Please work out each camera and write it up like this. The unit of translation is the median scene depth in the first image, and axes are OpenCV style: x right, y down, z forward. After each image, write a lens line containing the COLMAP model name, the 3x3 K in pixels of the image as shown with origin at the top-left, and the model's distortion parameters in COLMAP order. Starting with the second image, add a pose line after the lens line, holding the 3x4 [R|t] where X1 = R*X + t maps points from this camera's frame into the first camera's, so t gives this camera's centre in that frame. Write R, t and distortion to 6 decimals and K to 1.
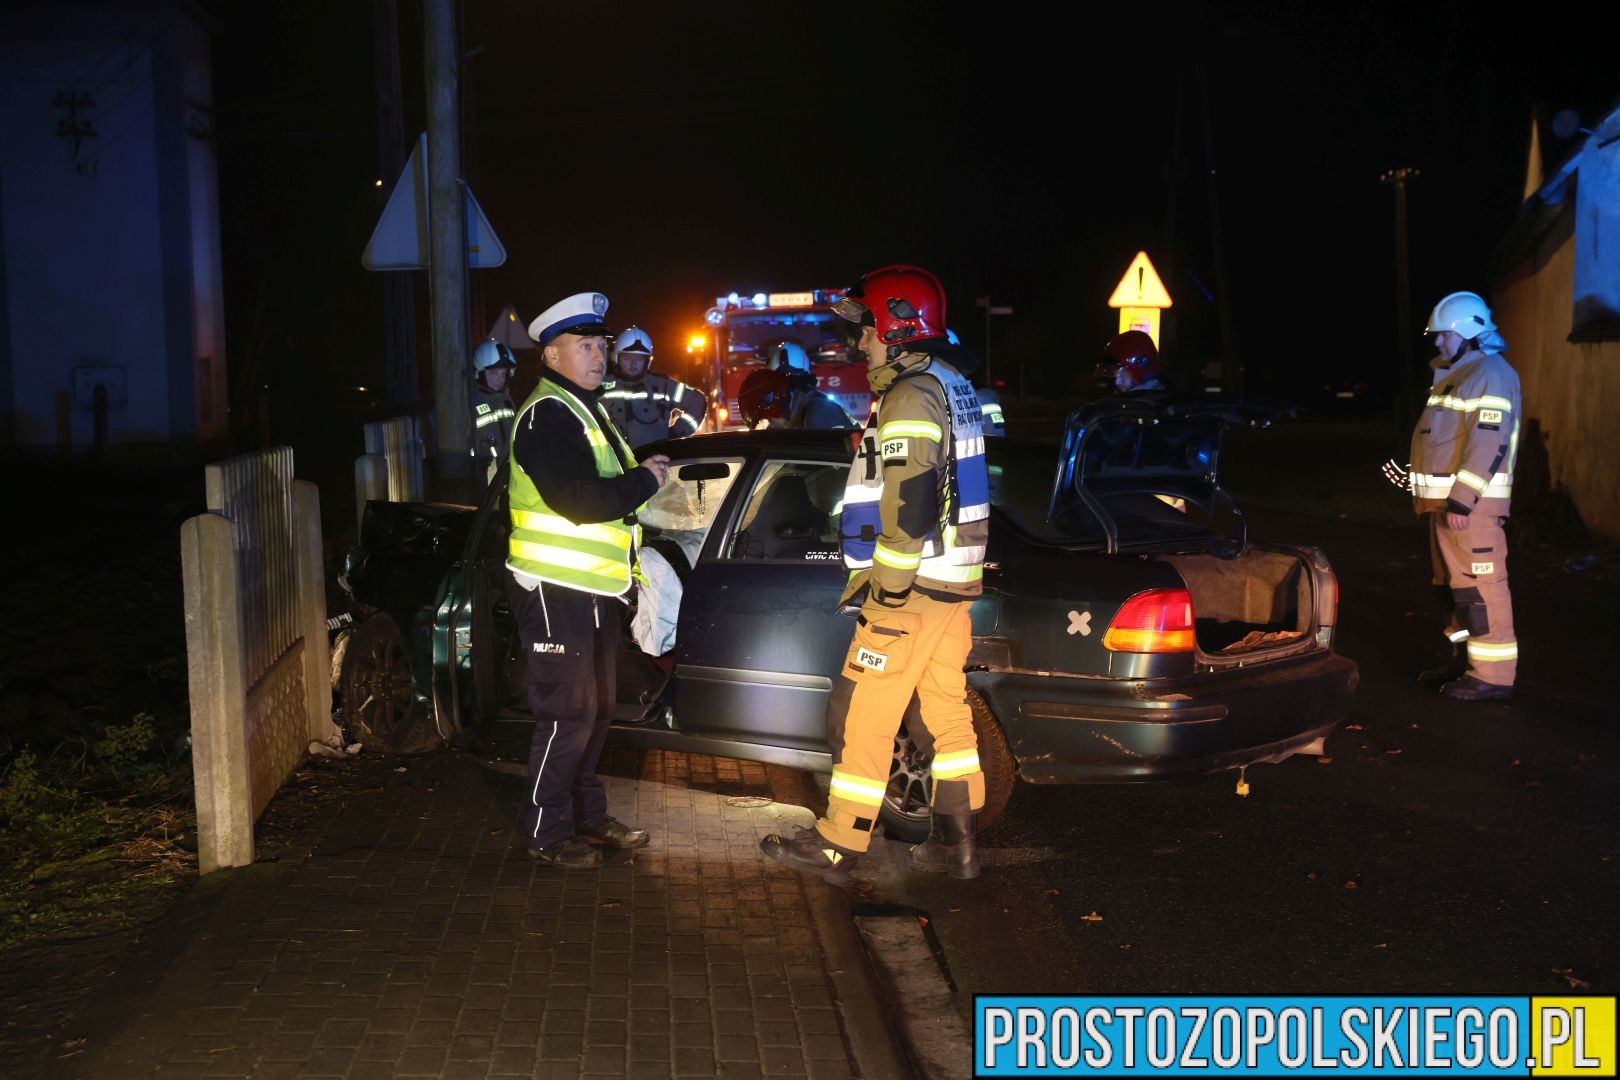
lens RADIAL K [[2203.0, 0, 810.0], [0, 2203.0, 540.0], [0, 0, 1]] dist [0.102487, 0.072448]
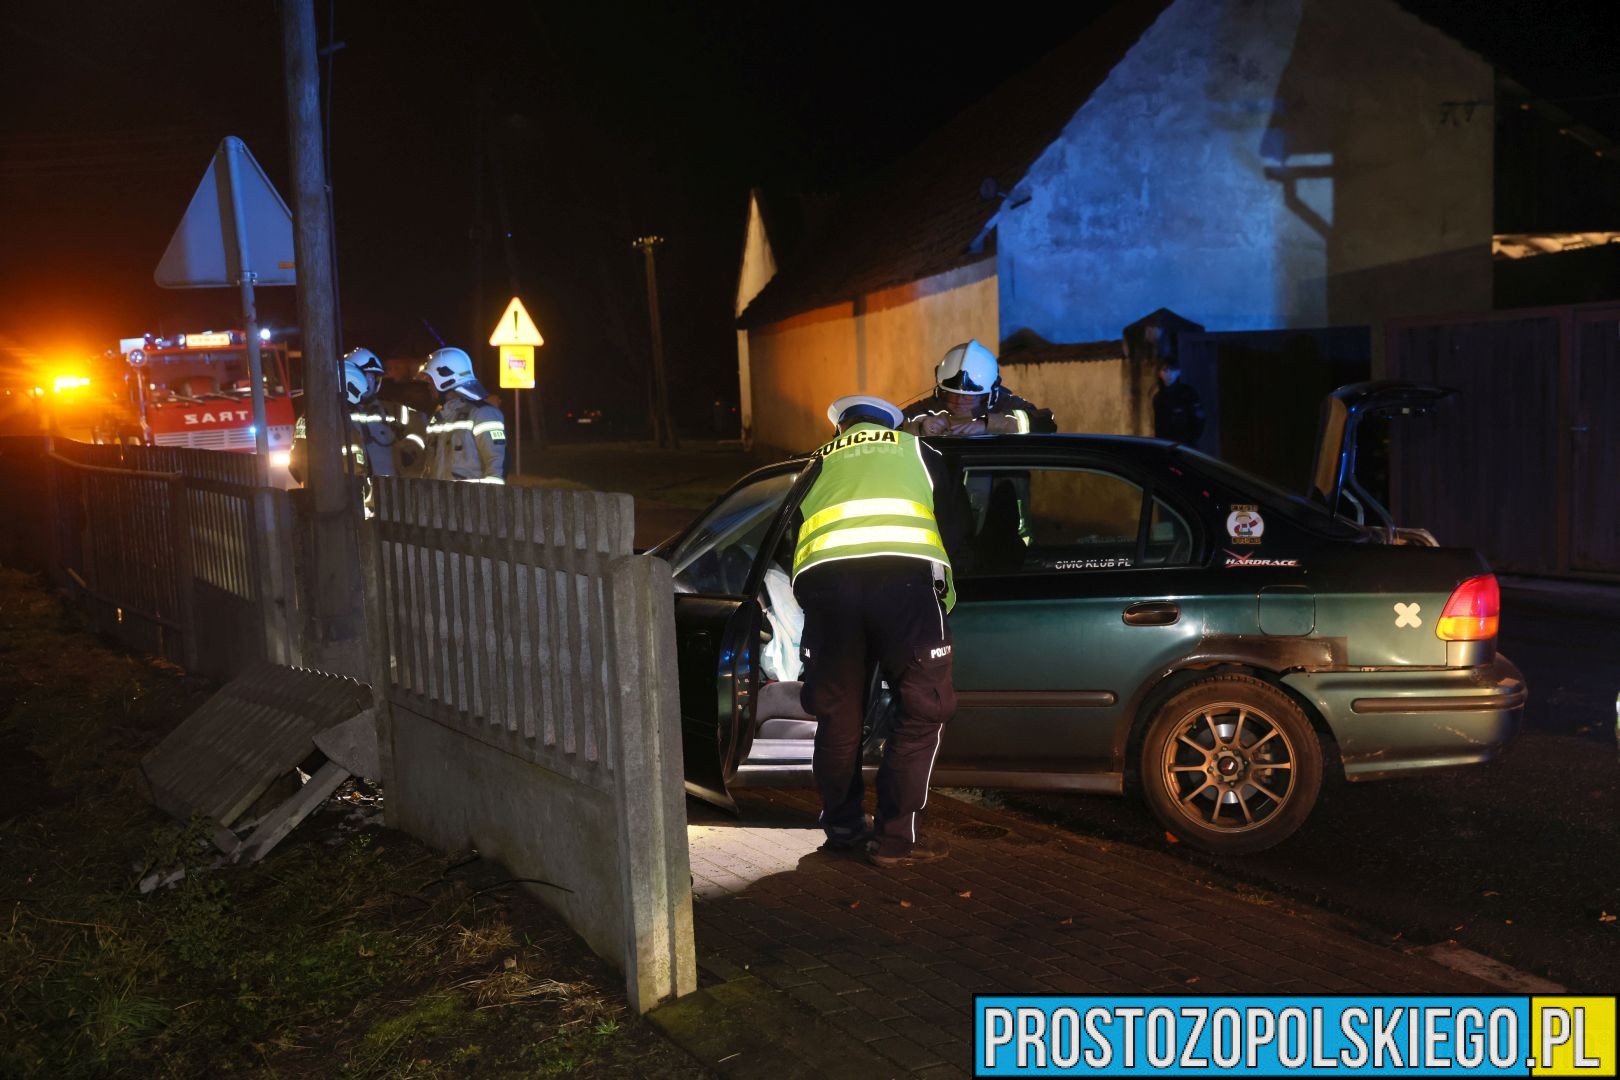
lens RADIAL K [[1782.3, 0, 810.0], [0, 1782.3, 540.0], [0, 0, 1]] dist [0.039438, 0.022721]
pose [[0.912484, -0.054865, 0.405417, -0.356238], [0.055570, 0.998404, 0.010040, -0.015135], [-0.405321, 0.013368, 0.914077, 0.301619]]
